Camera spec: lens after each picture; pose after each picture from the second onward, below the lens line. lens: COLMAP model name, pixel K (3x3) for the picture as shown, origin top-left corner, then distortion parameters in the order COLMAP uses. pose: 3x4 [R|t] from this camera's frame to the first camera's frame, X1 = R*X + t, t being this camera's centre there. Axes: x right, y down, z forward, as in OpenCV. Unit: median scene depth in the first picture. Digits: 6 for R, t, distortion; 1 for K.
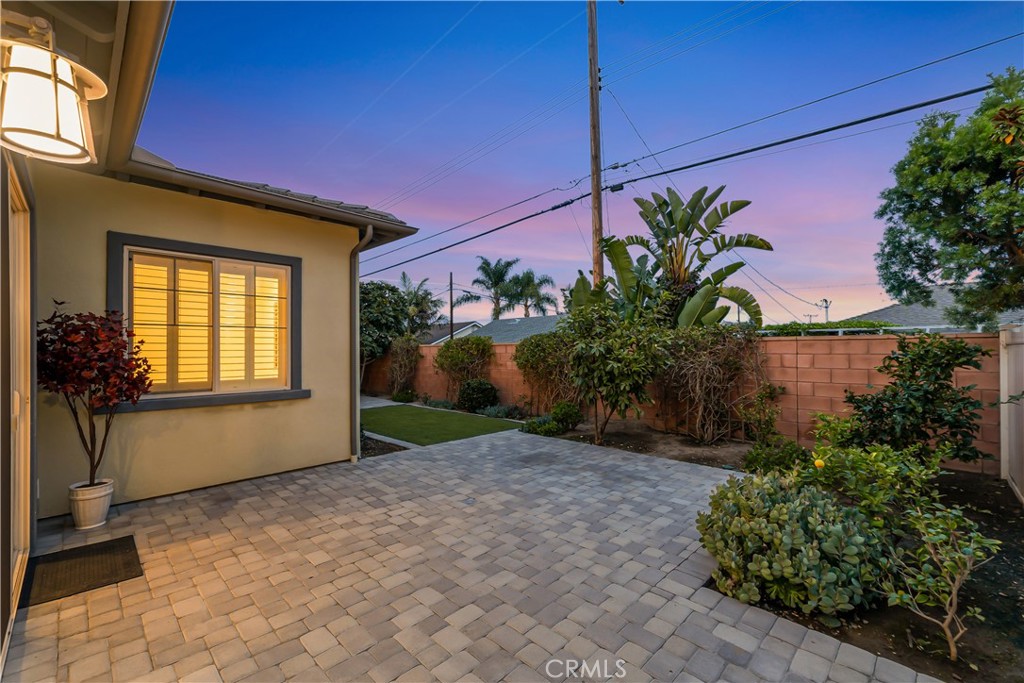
lens RADIAL K [[433.4, 0, 507.6], [0, 433.4, 343.2], [0, 0, 1]] dist [0.010592, 0.000167]
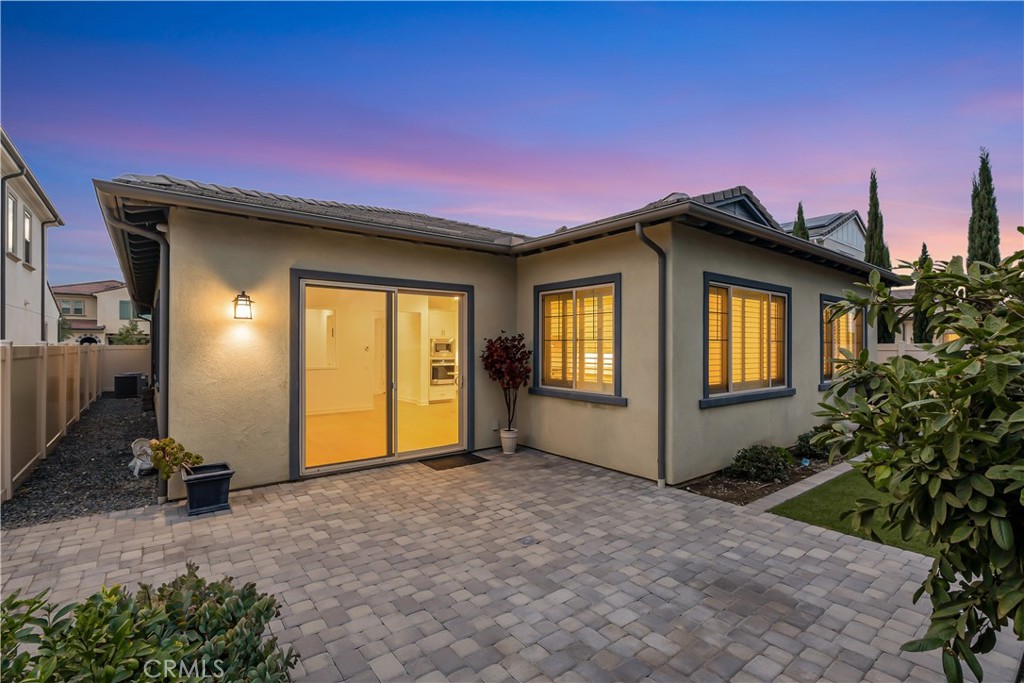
lens RADIAL K [[462.5, 0, 508.3], [0, 462.5, 344.8], [0, 0, 1]] dist [-0.003595, -0.000106]
pose [[-0.124944, 0.003243, -0.992159, 0.837485], [0.014819, 0.999889, 0.001402, -0.033498], [0.992053, -0.014528, -0.124978, 1.075348]]
